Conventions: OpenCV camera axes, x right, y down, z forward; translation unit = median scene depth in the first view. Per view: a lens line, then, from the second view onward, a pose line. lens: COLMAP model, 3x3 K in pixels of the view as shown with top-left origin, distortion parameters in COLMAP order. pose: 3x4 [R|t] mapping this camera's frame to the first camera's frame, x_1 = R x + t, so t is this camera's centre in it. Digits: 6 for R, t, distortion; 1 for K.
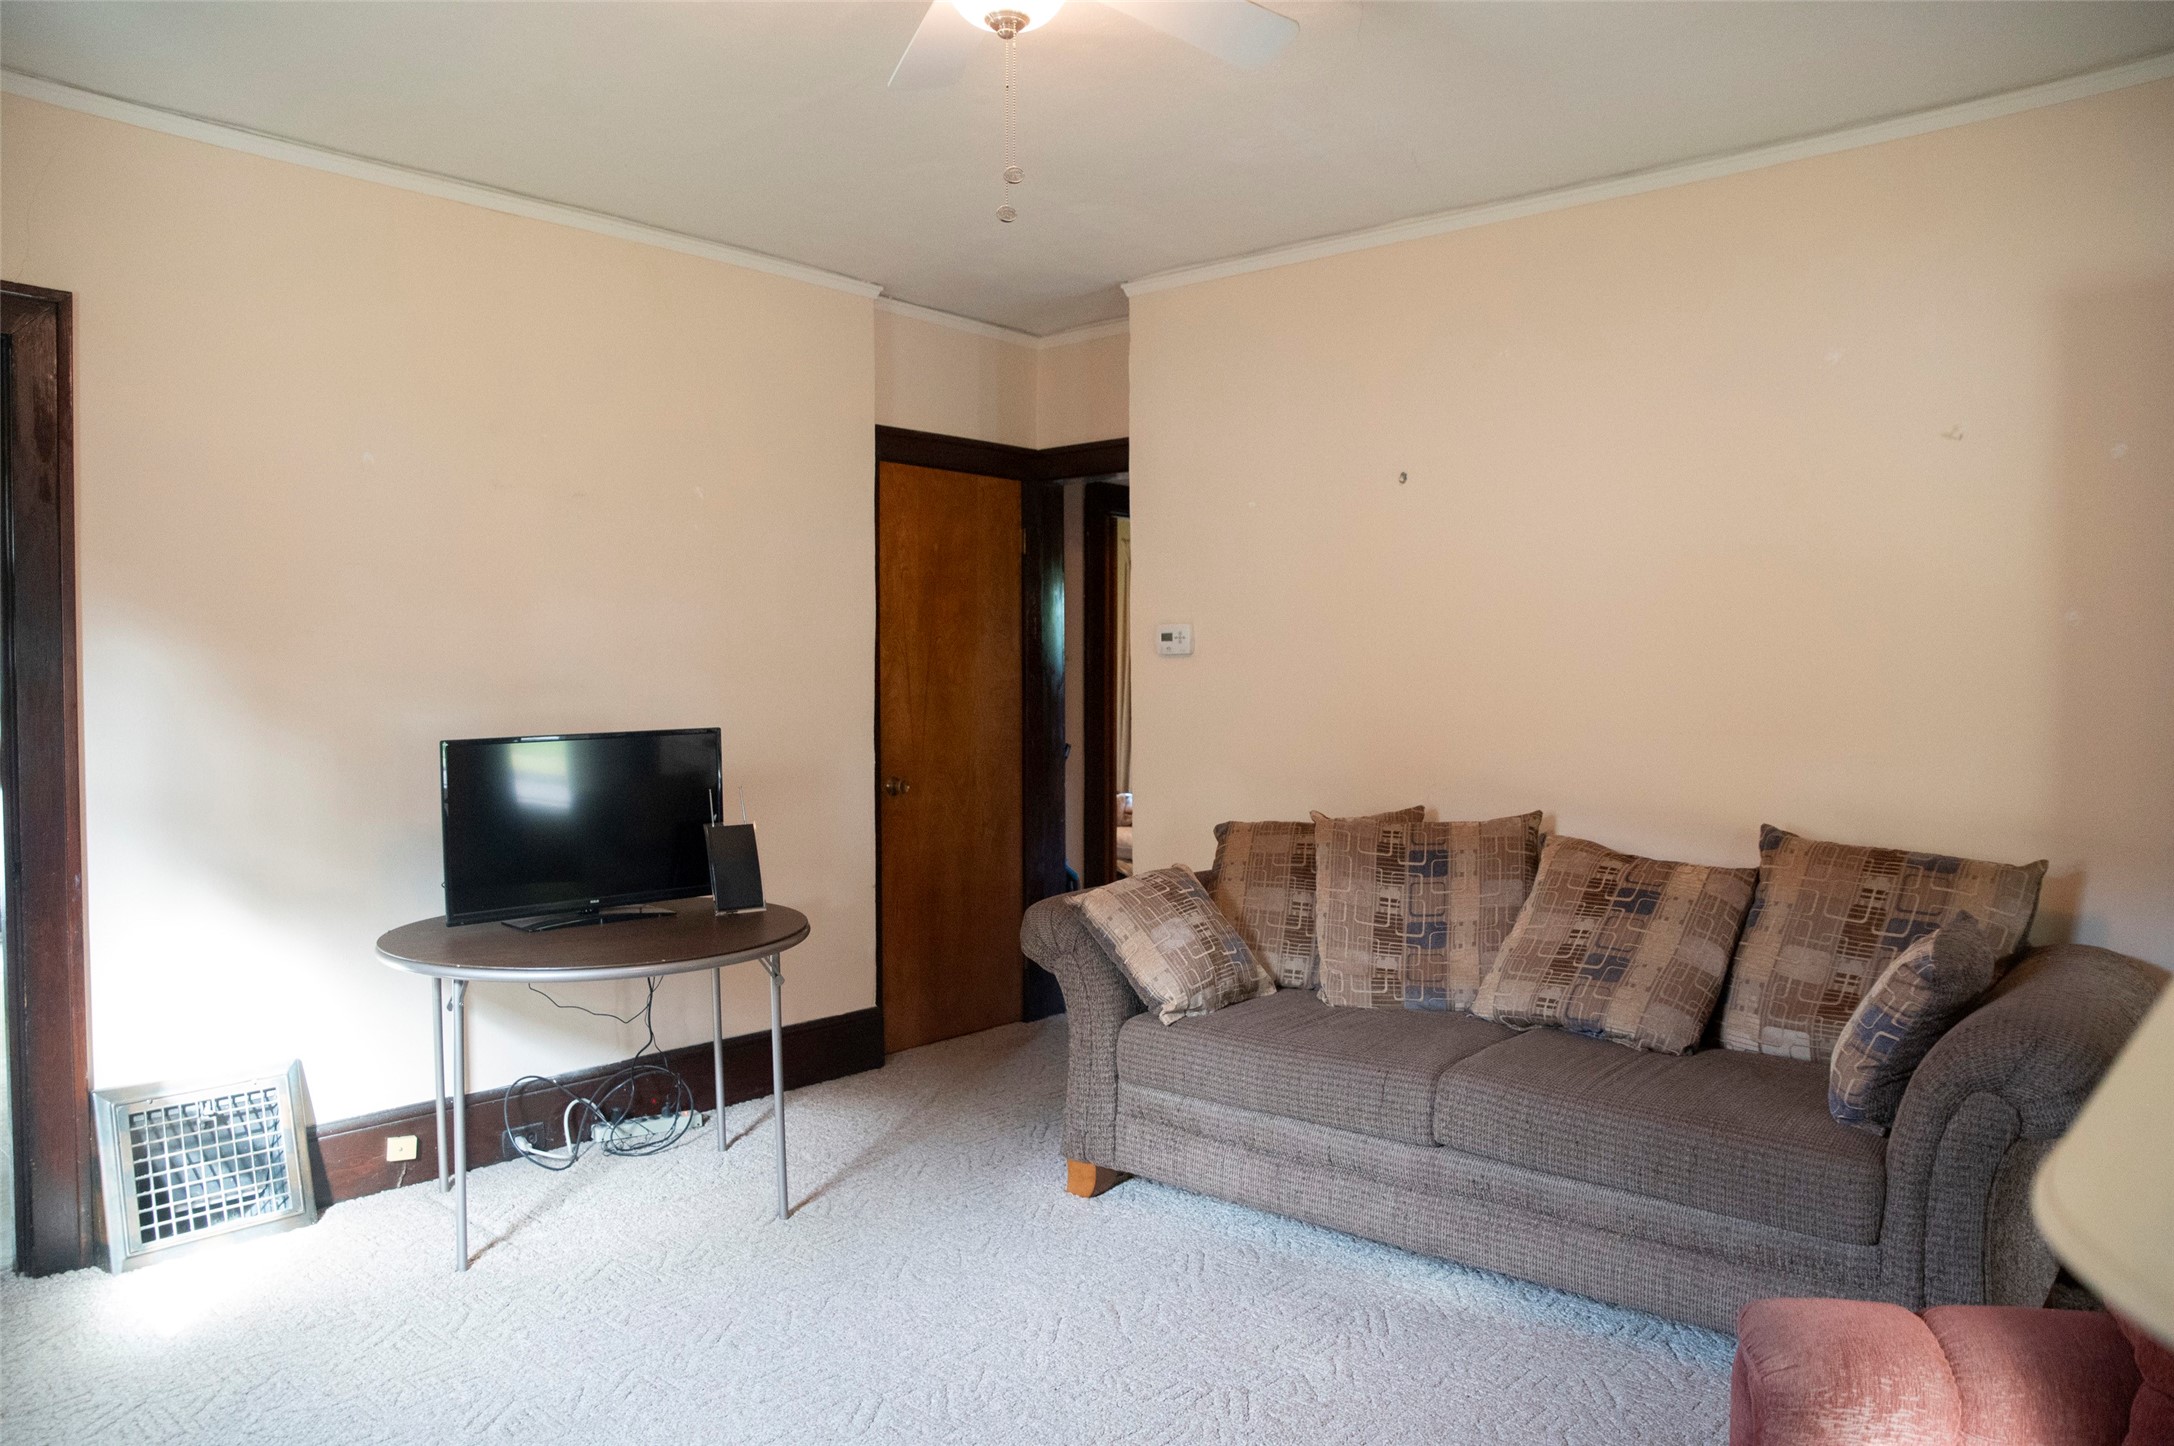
lens RADIAL K [[1483.7, 0, 1090.0], [0, 1483.7, 723.3], [0, 0, 1]] dist [-0.128521, 0.088460]
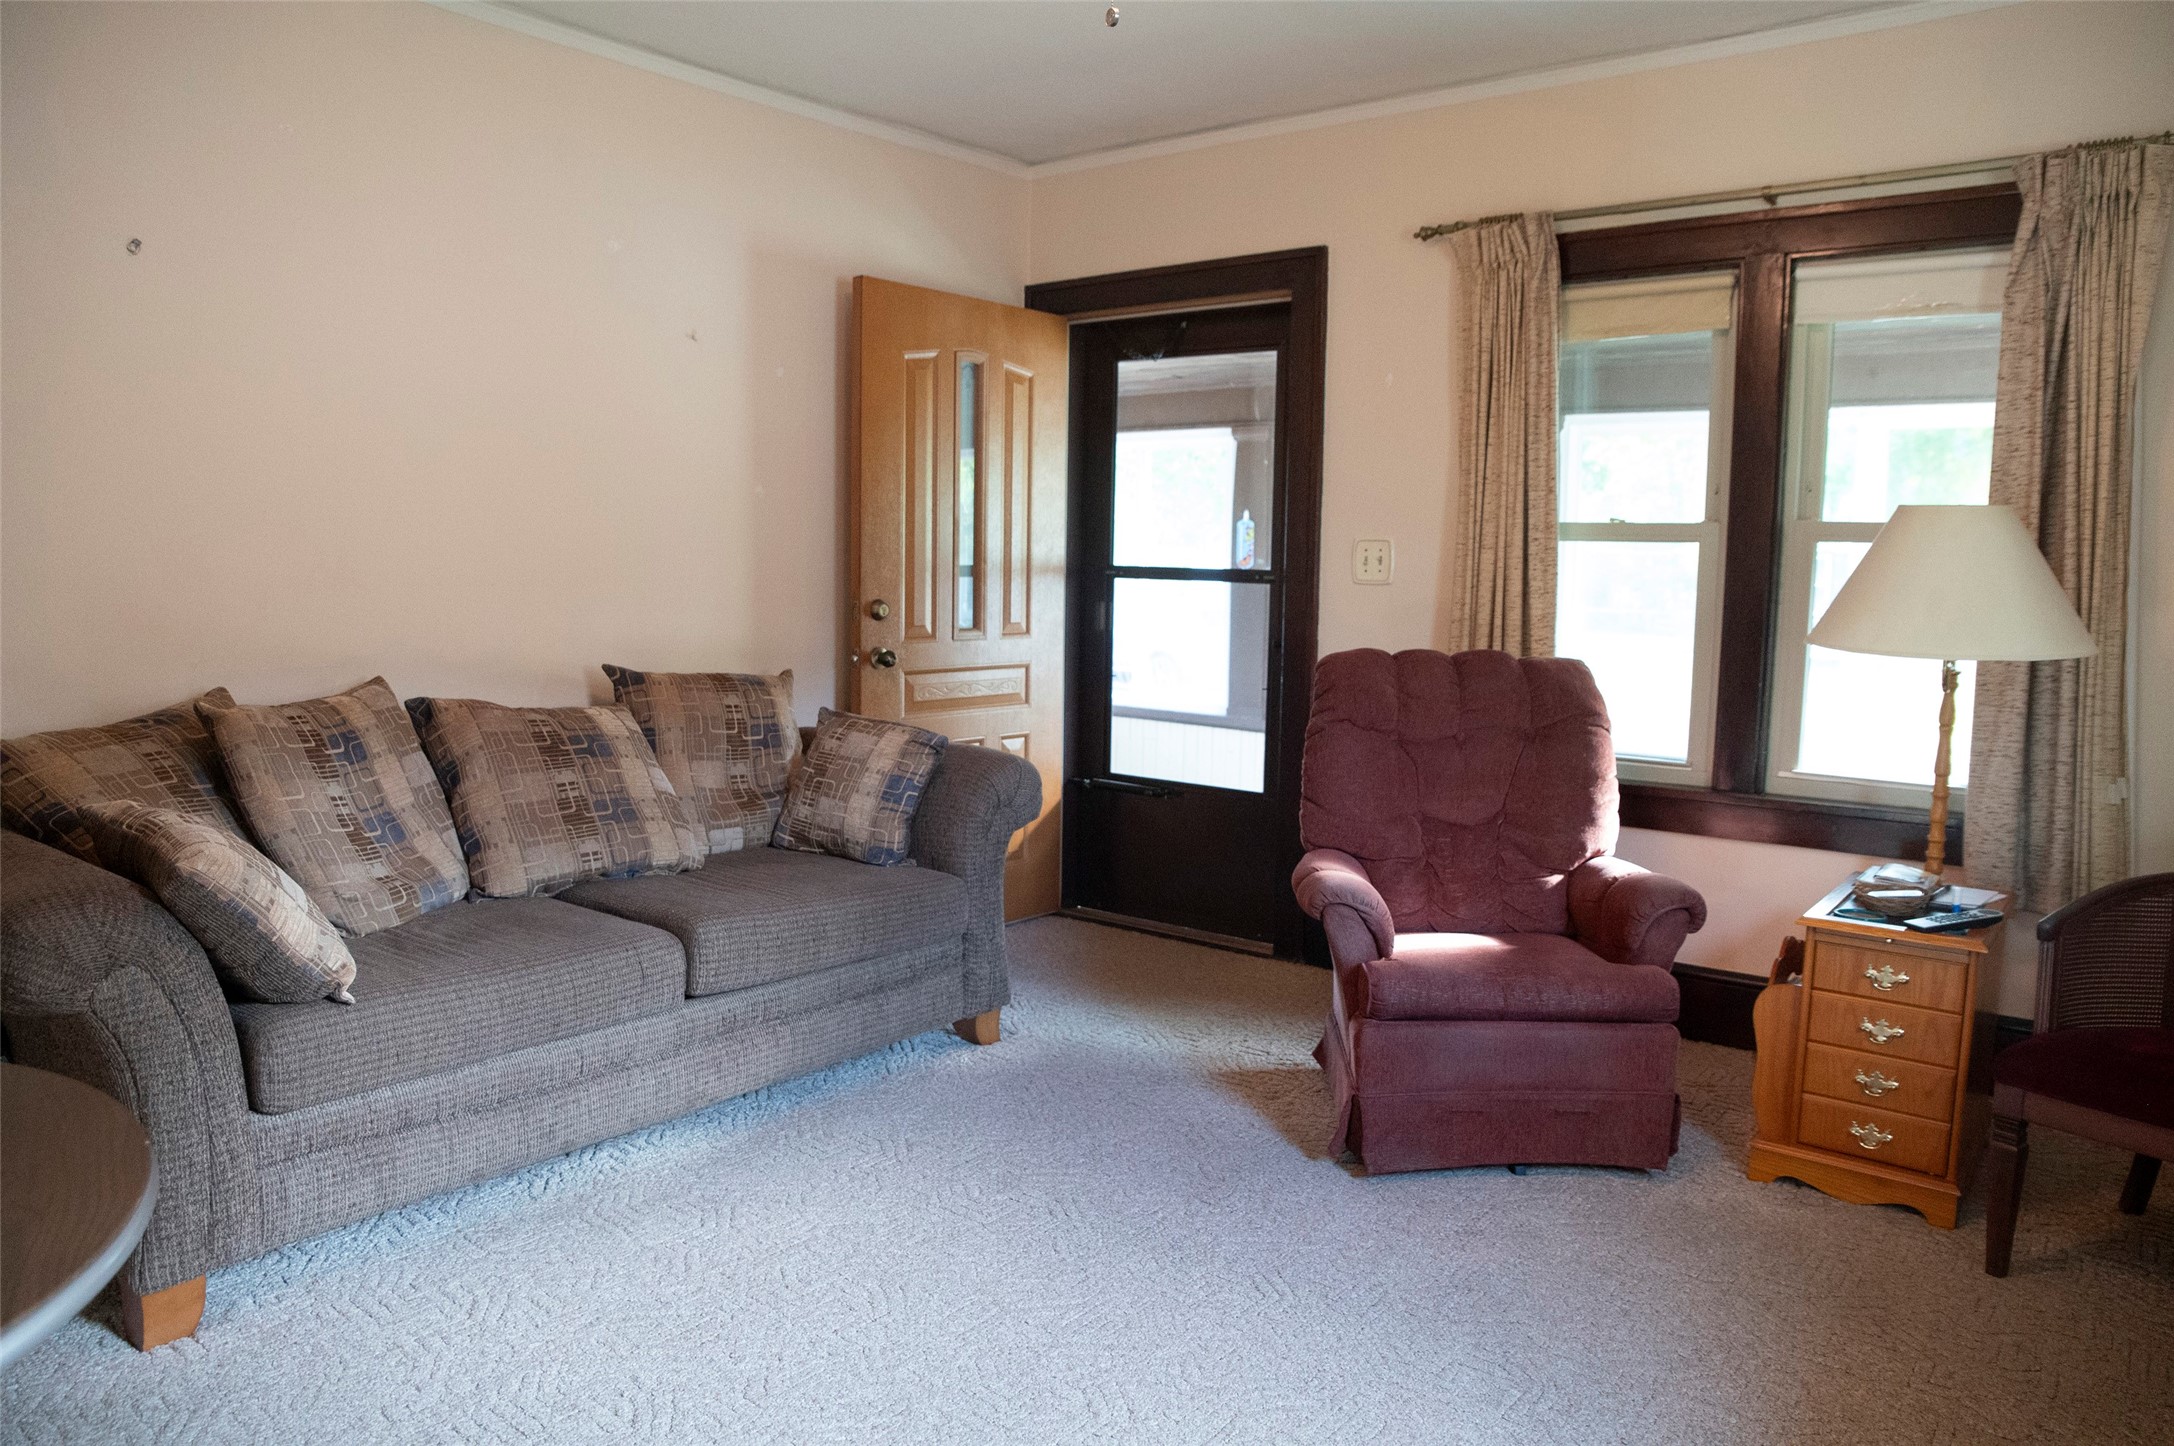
lens RADIAL K [[1483.7, 0, 1084.4], [0, 1483.7, 720.2], [0, 0, 1]] dist [-0.128521, 0.088460]
pose [[-0.052881, -0.105424, 0.993020, -0.708693], [0.013036, 0.994254, 0.106249, -0.001974], [-0.998516, 0.018563, -0.051203, 0.743575]]
